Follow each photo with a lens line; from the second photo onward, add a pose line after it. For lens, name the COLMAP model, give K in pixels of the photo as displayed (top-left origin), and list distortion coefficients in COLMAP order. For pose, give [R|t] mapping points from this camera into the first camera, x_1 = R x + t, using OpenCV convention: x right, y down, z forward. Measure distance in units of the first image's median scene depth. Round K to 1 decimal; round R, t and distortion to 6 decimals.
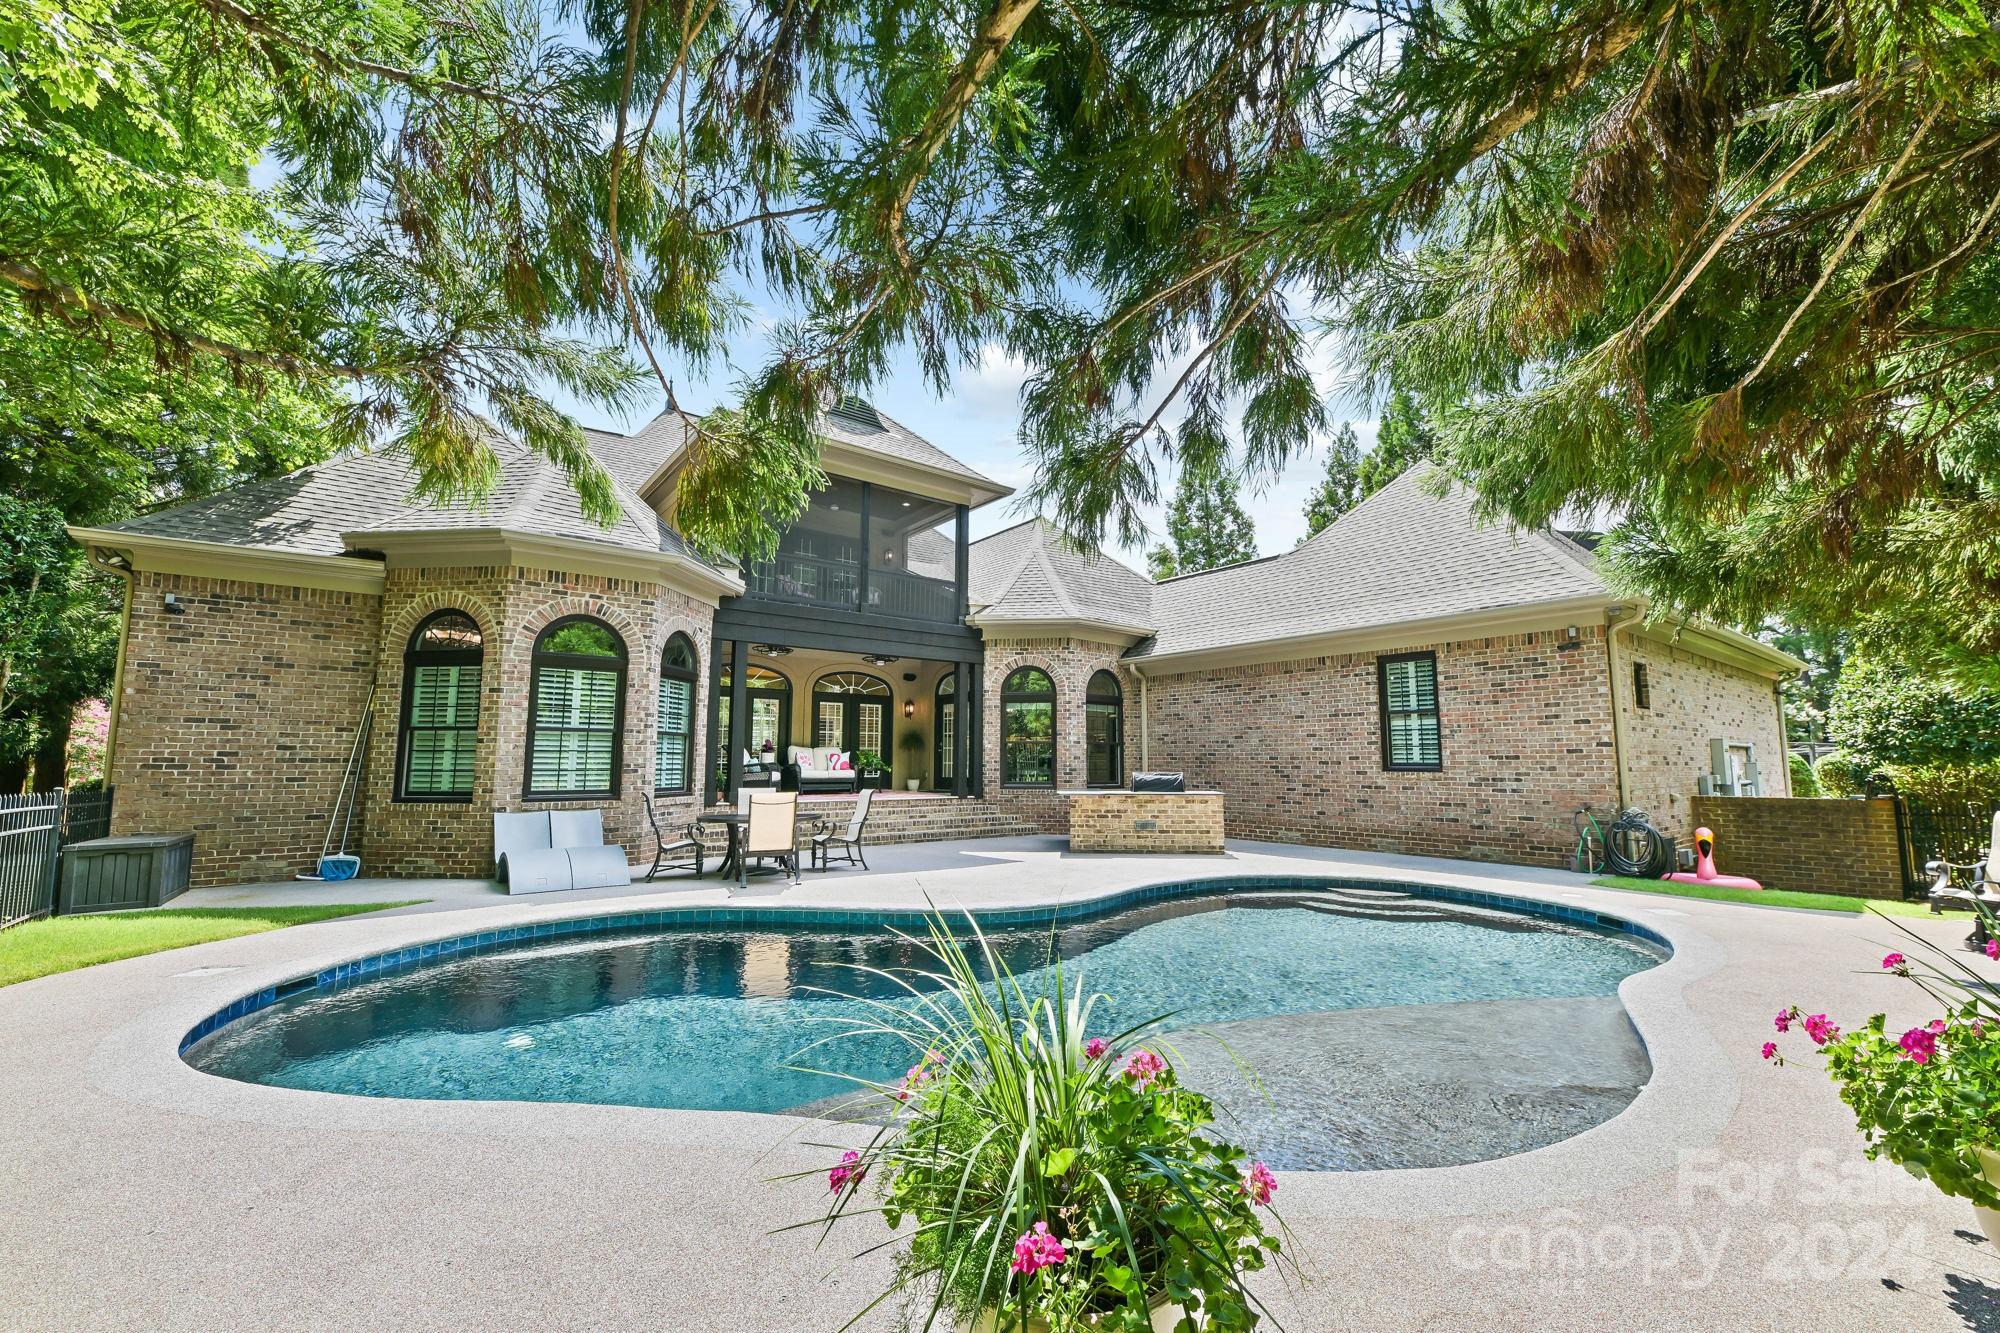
lens RADIAL K [[789.6, 0, 1000.0], [0, 789.6, 666.5], [0, 0, 1]] dist [0.000398, 0.000026]
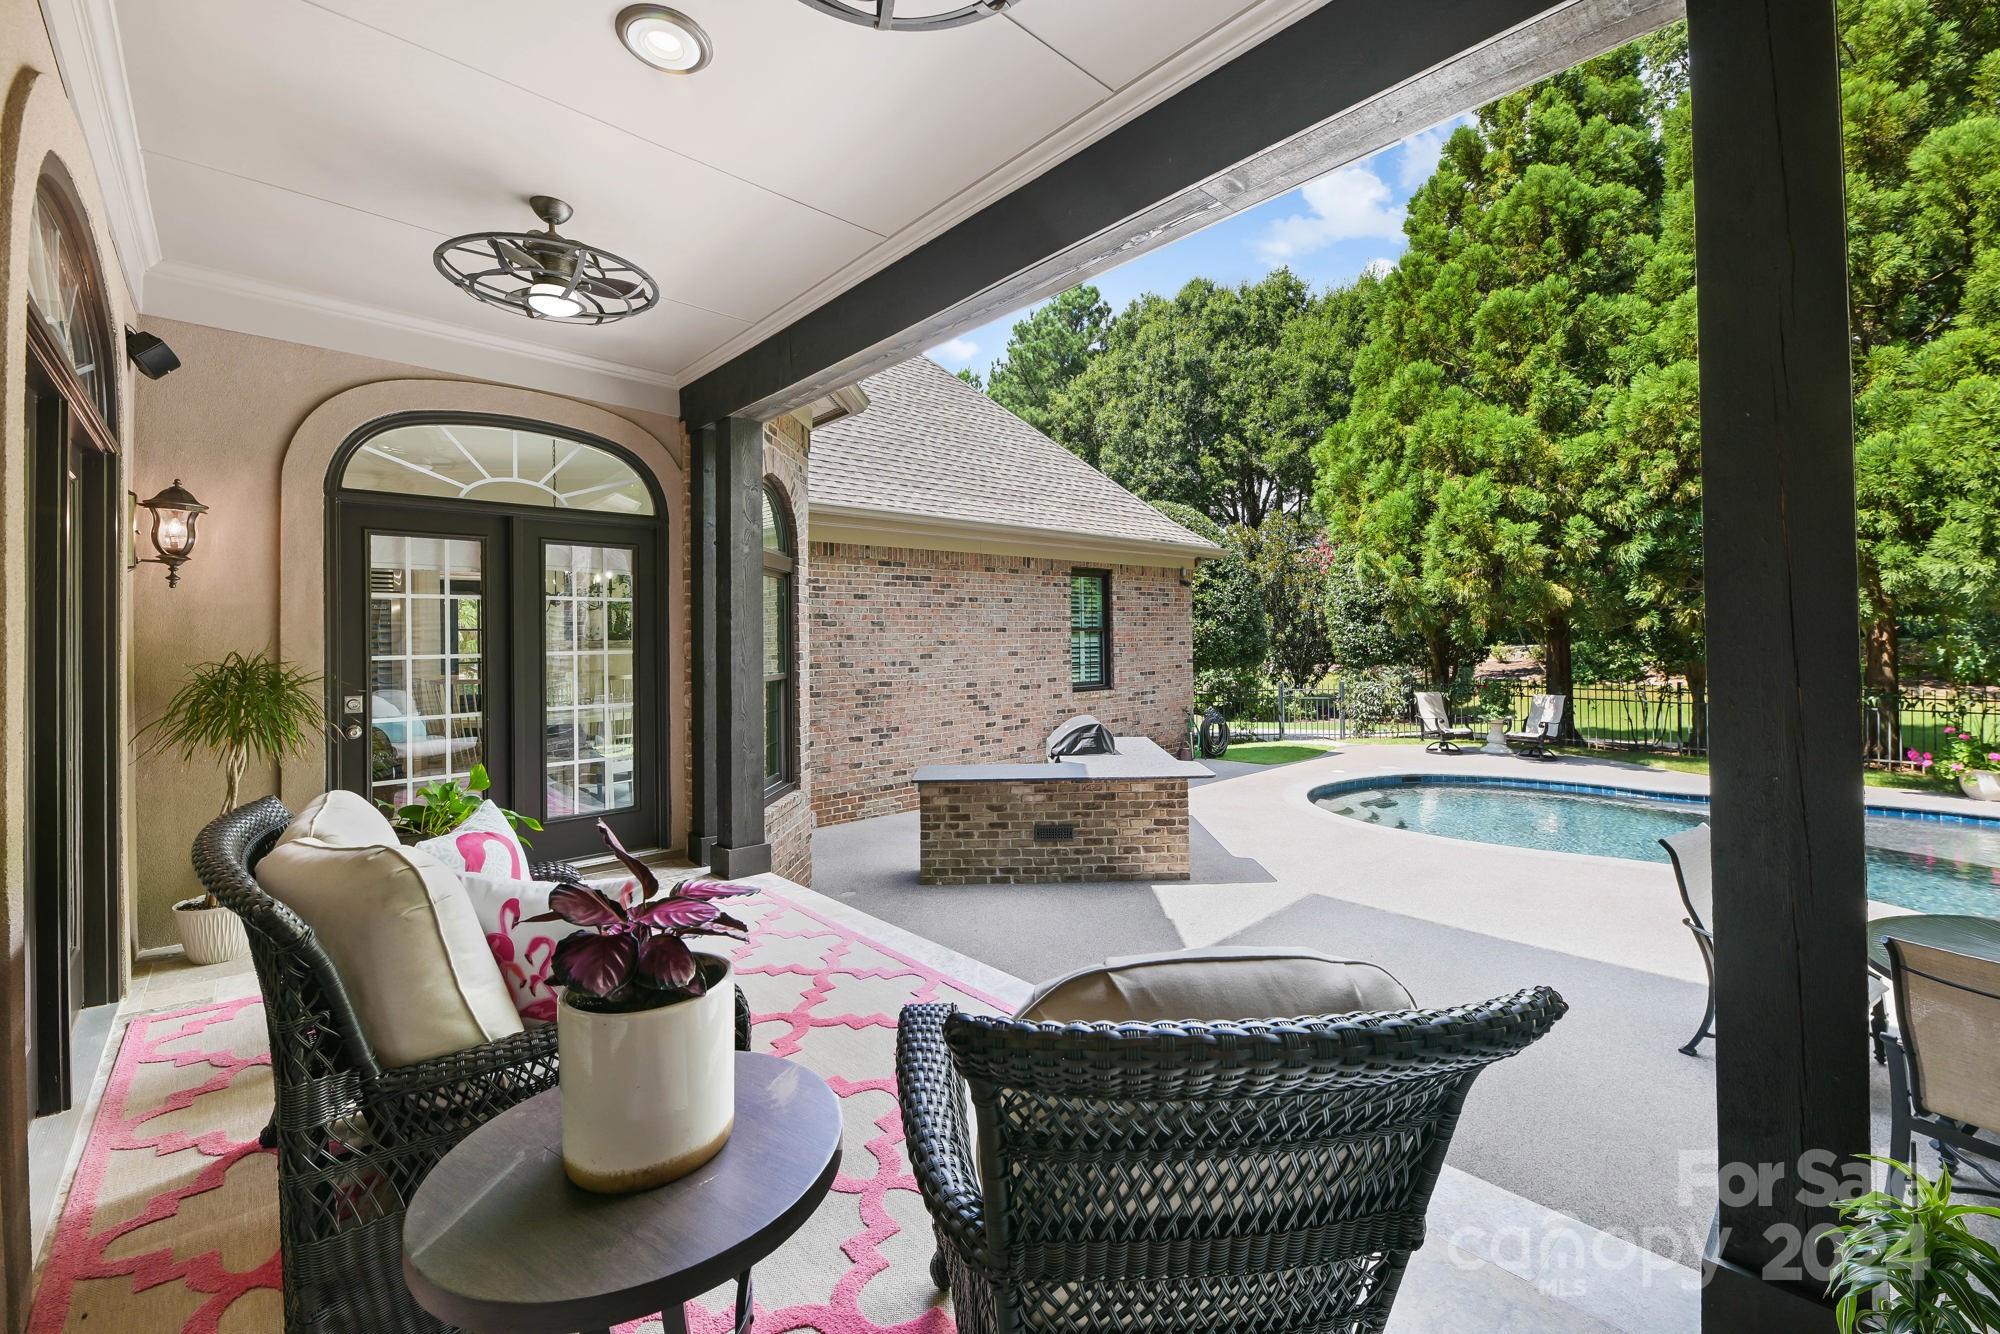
lens RADIAL K [[812.3, 0, 1000.1], [0, 812.3, 633.1], [0, 0, 1]] dist [0.000034, 0.000003]
pose [[-0.077765, 0.007899, 0.996940, -0.431882], [-0.102706, 0.994585, -0.015891, 0.083529], [-0.991667, -0.103628, -0.076532, 1.112160]]
